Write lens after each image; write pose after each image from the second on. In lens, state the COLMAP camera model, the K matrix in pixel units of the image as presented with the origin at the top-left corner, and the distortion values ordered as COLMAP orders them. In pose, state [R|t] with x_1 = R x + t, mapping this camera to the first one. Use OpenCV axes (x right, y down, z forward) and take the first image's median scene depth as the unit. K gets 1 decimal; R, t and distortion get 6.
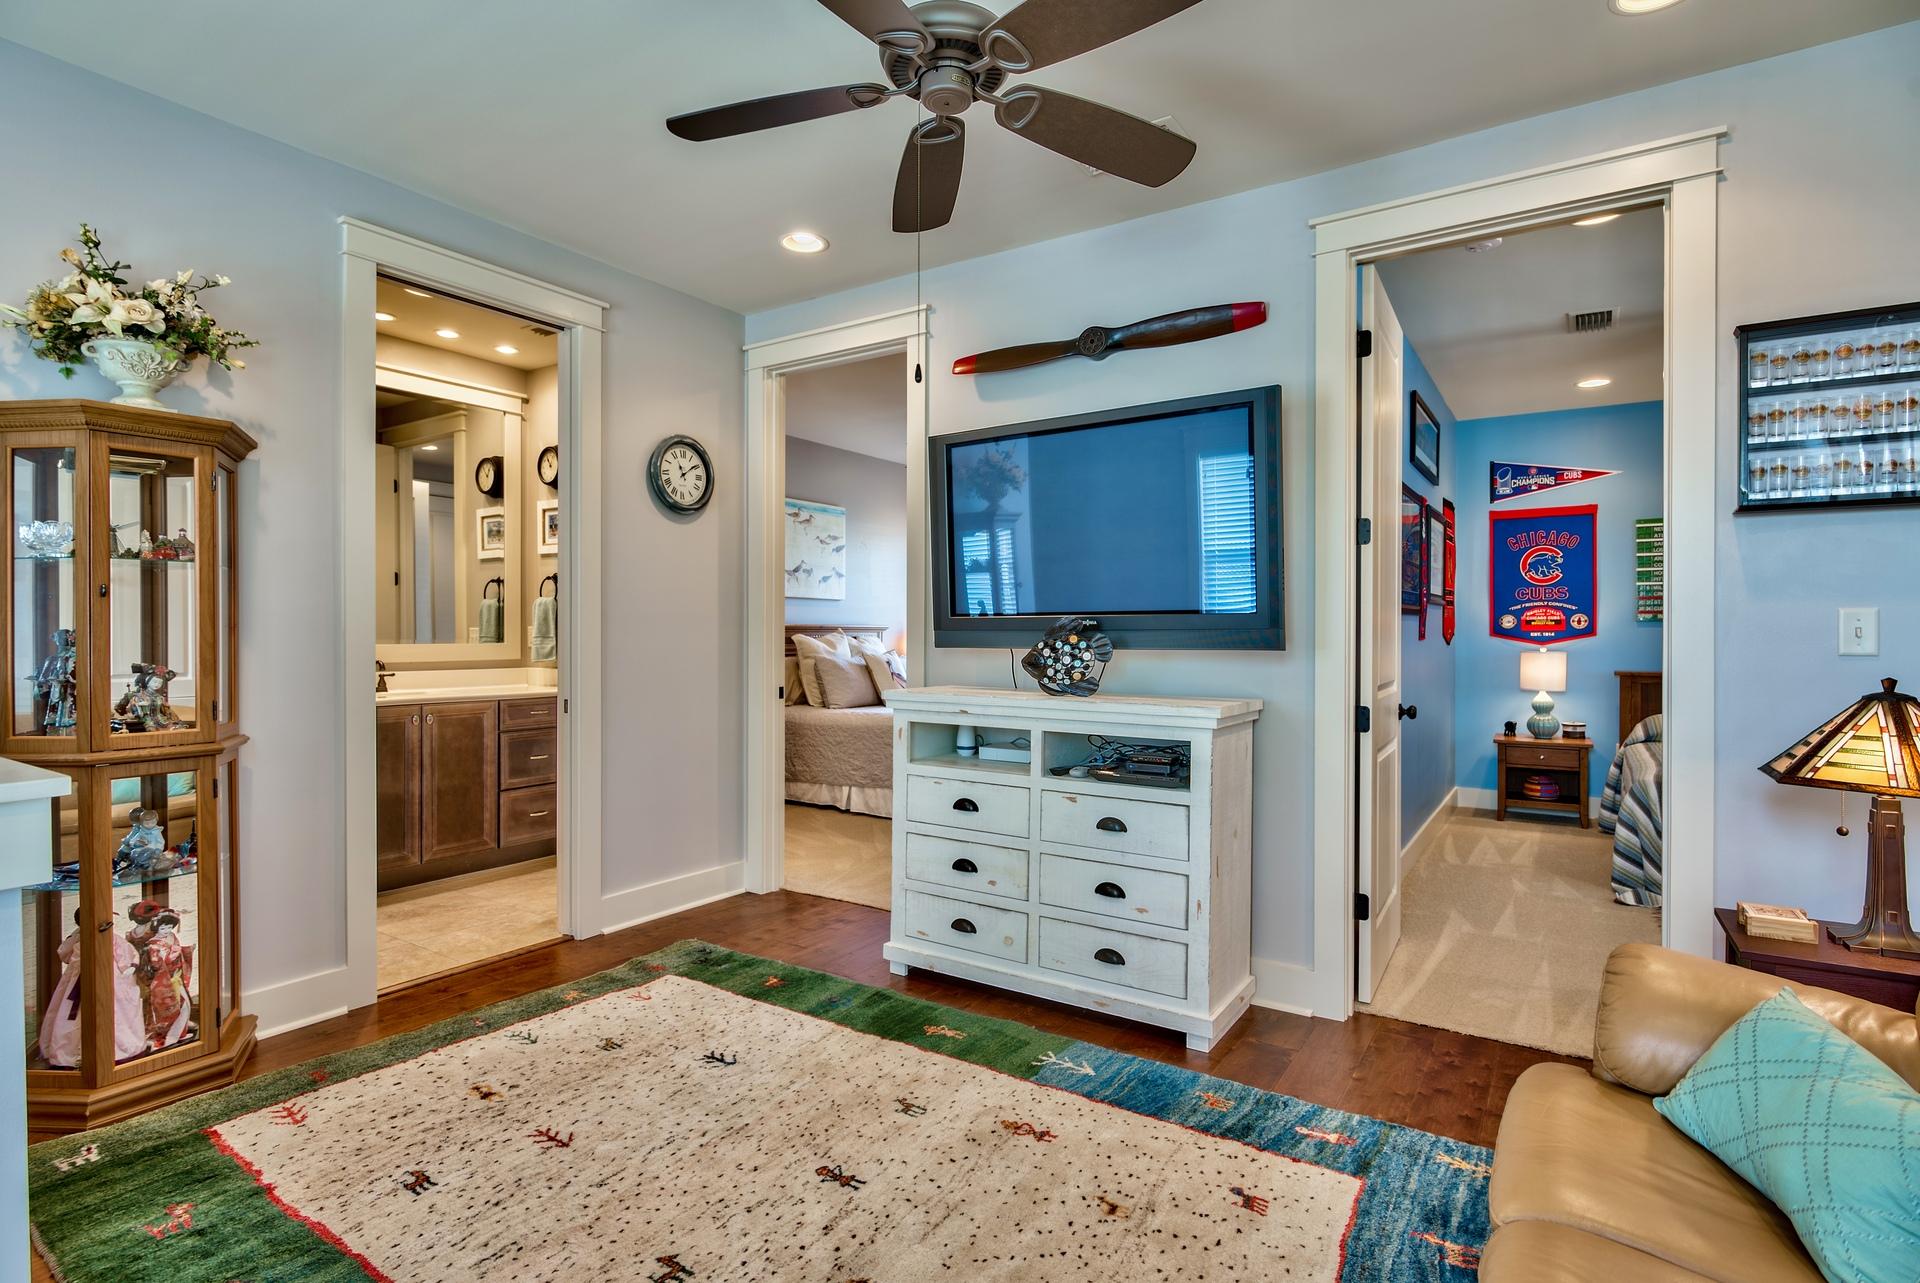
lens RADIAL K [[947.6, 0, 947.0], [0, 947.6, 630.4], [0, 0, 1]] dist [0.000297, -0.000054]
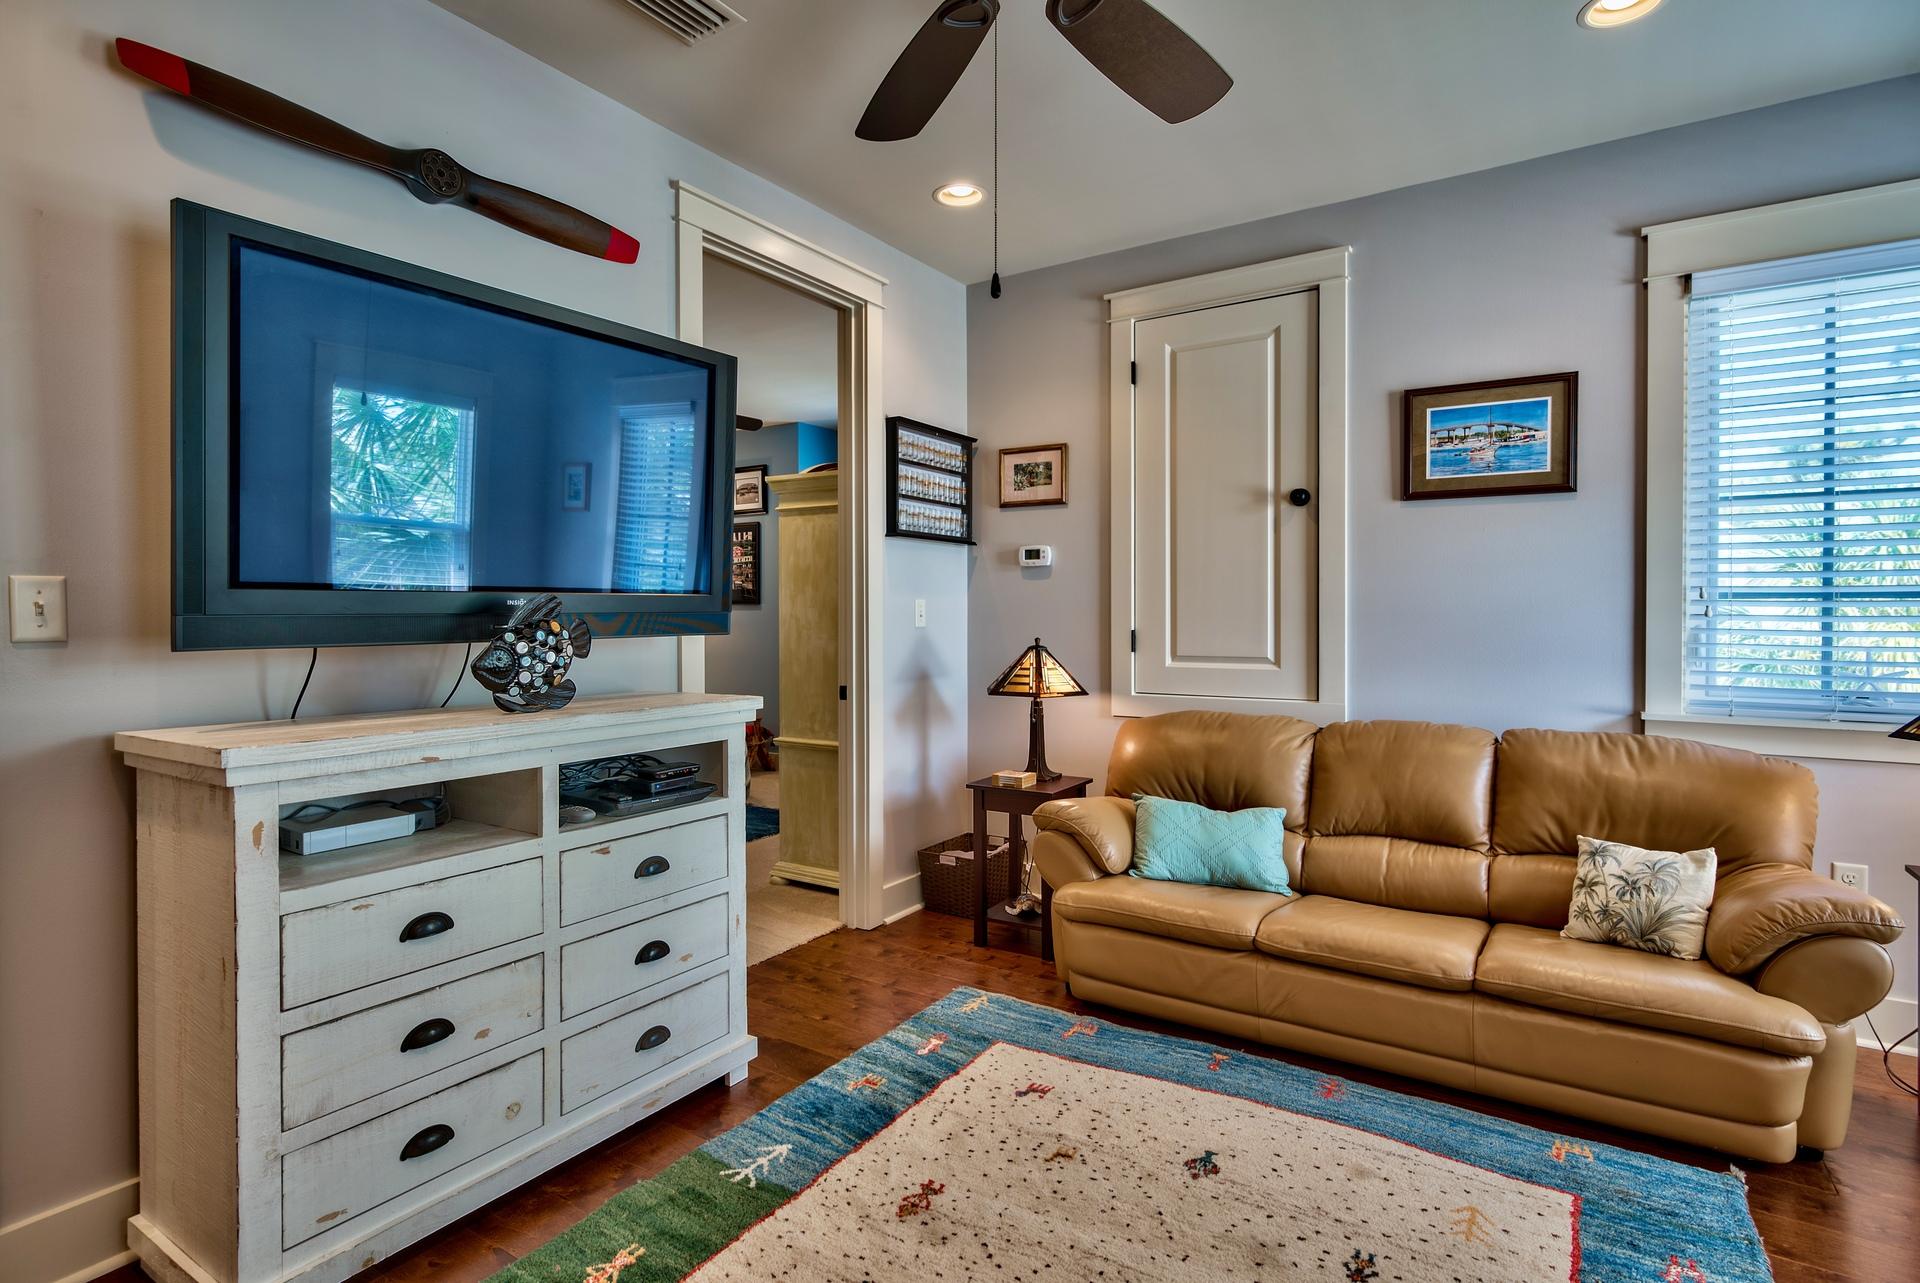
lens RADIAL K [[951.5, 0, 959.4], [0, 951.5, 620.9], [0, 0, 1]] dist [-0.004382, -0.001195]
pose [[-0.008761, -0.012668, 0.999881, -0.633578], [-0.000075, 0.999920, 0.012668, -0.004110], [-0.999962, 0.000036, -0.008761, 0.803689]]
